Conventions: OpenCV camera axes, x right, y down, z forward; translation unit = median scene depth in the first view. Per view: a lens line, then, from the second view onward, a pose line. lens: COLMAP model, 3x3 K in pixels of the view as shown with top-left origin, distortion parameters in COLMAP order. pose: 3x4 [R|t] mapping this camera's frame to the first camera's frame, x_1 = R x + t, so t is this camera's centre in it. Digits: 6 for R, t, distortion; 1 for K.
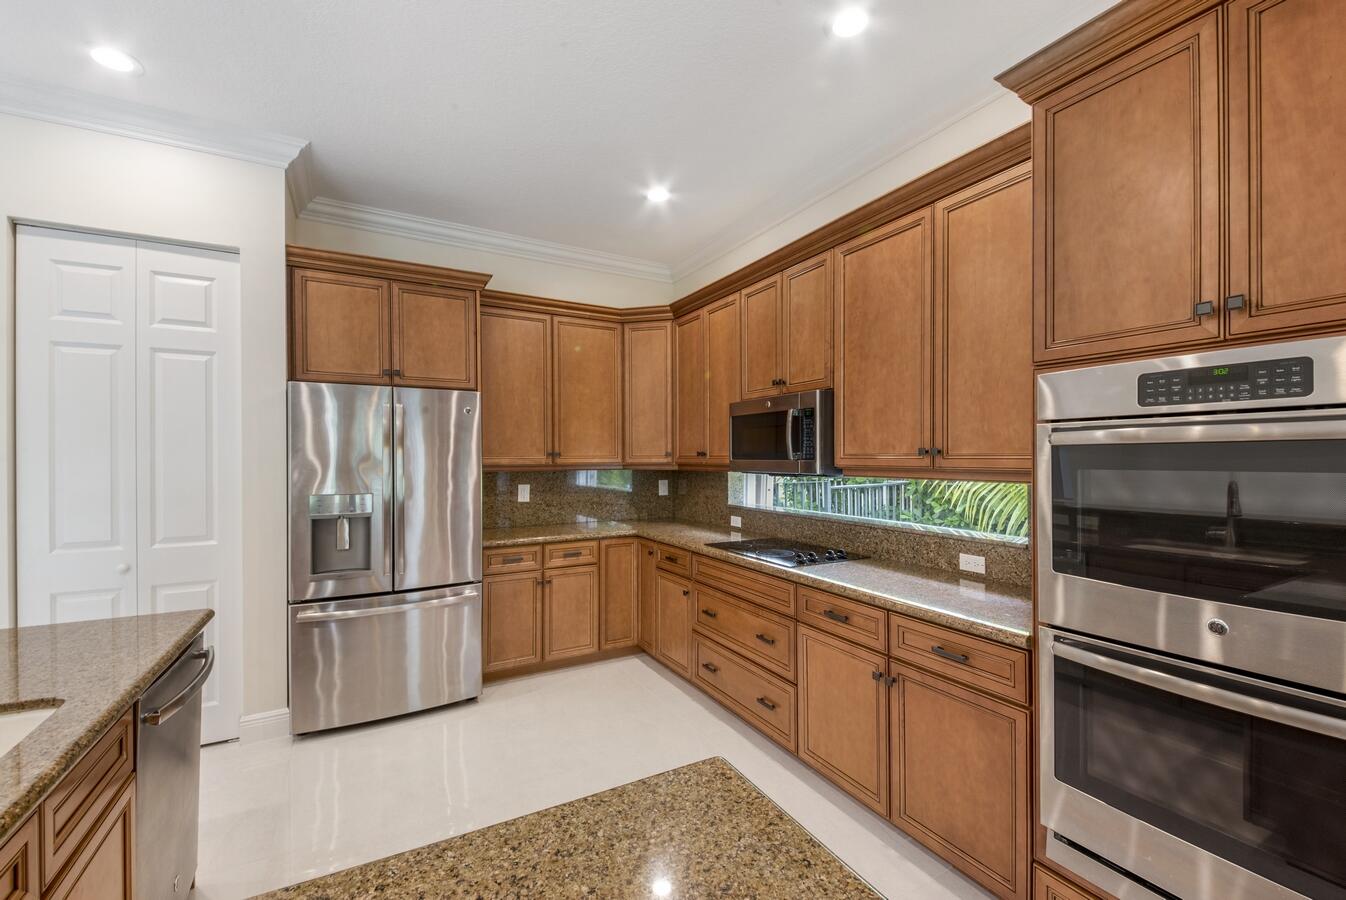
lens RADIAL K [[555.8, 0, 676.6], [0, 555.8, 456.3], [0, 0, 1]] dist [0.025687, -0.023377]
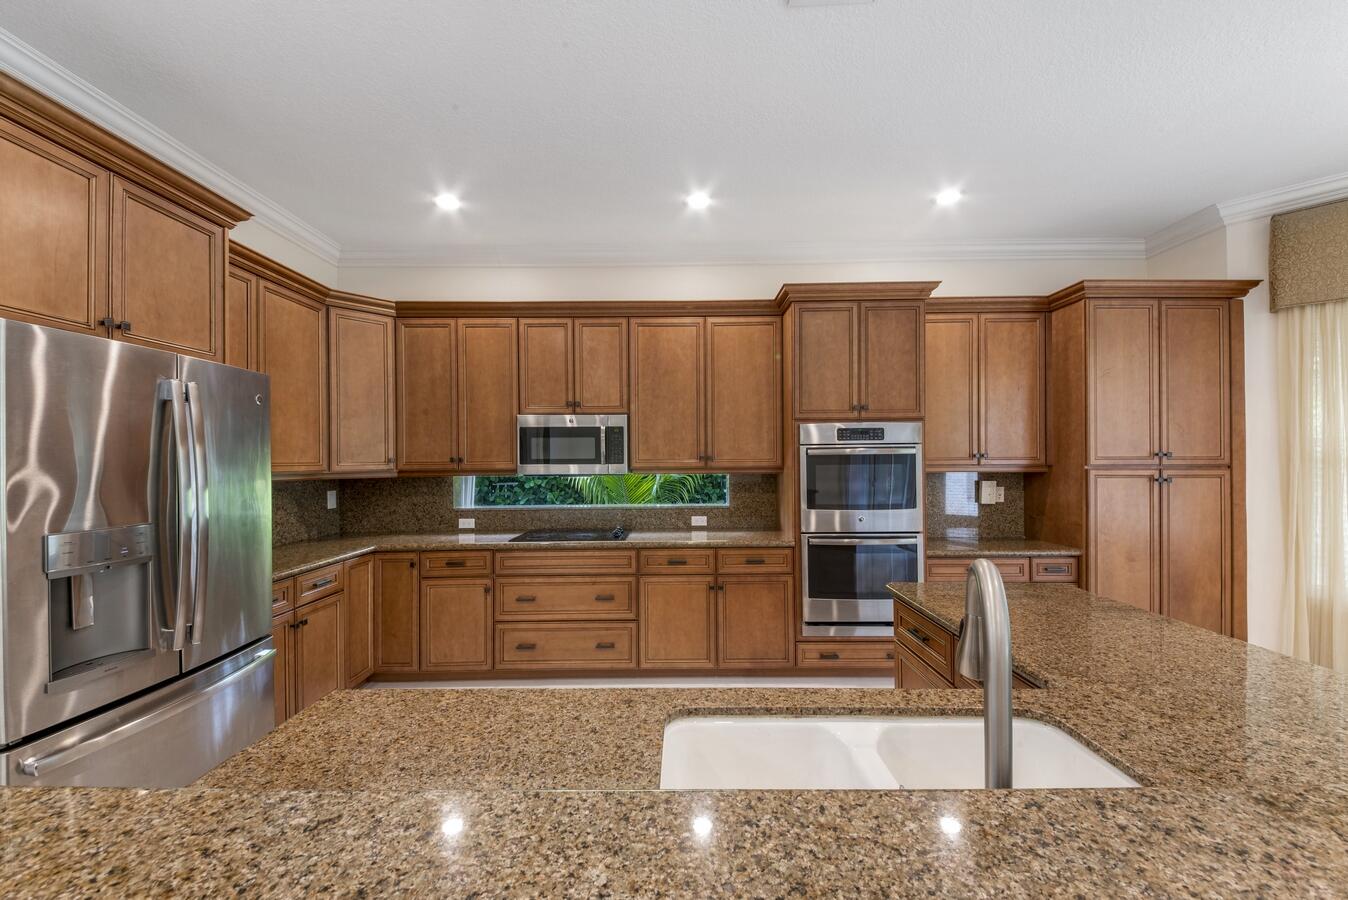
lens RADIAL K [[509.9, 0, 675.7], [0, 509.9, 458.4], [0, 0, 1]] dist [0.017050, -0.019289]
pose [[0.485182, 0.002218, 0.874410, -0.725775], [0.006795, 0.999957, -0.006307, 0.002035], [-0.874387, 0.009002, 0.485146, 0.222962]]
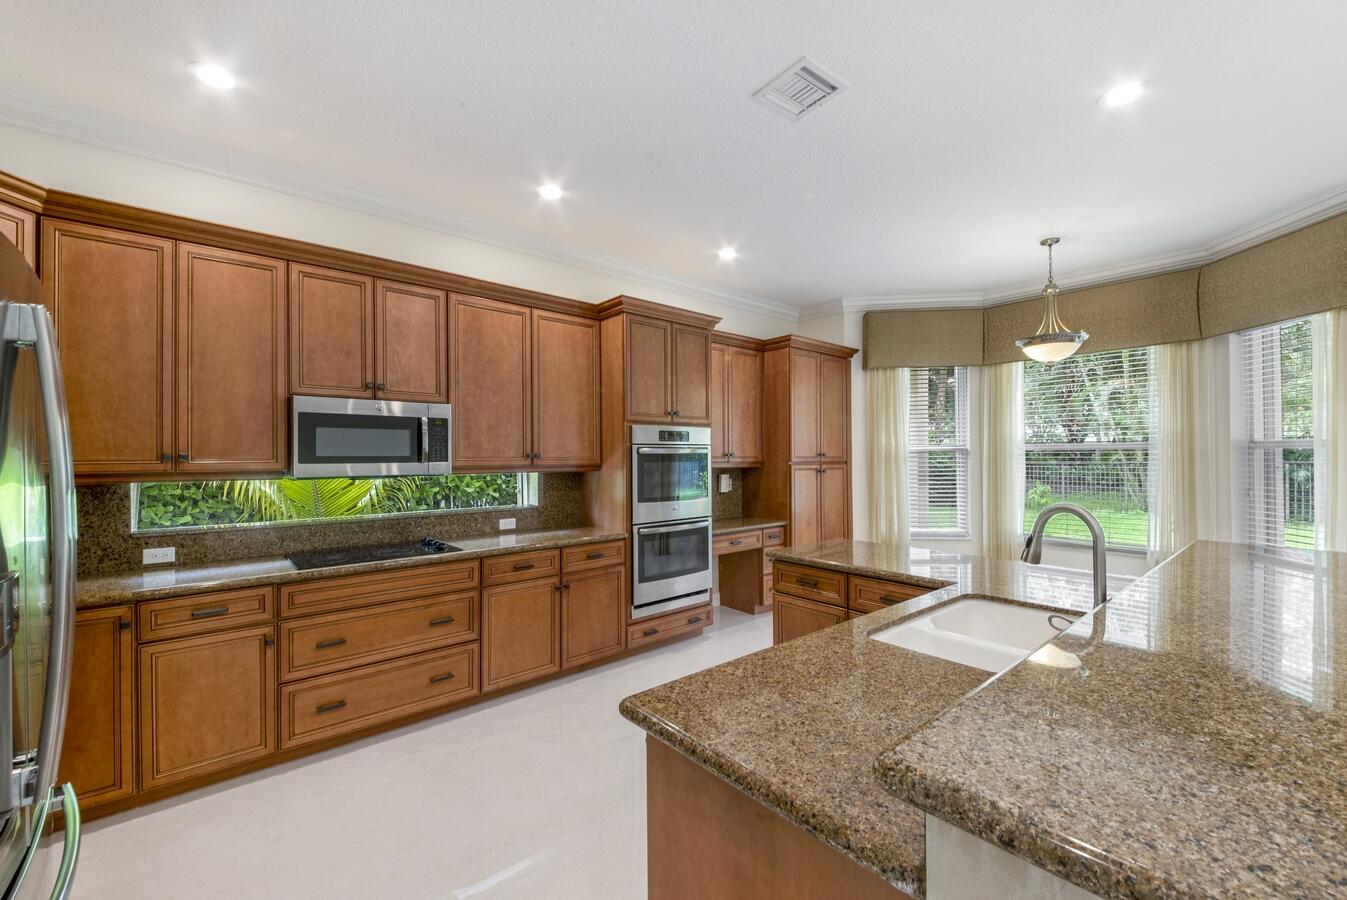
lens RADIAL K [[532.4, 0, 687.0], [0, 532.4, 453.7], [0, 0, 1]] dist [0.001254, -0.016152]
pose [[-0.223085, 0.008858, 0.974759, -0.877604], [0.006358, 0.999951, -0.007631, 0.000673], [-0.974778, 0.004495, -0.223131, 0.661233]]
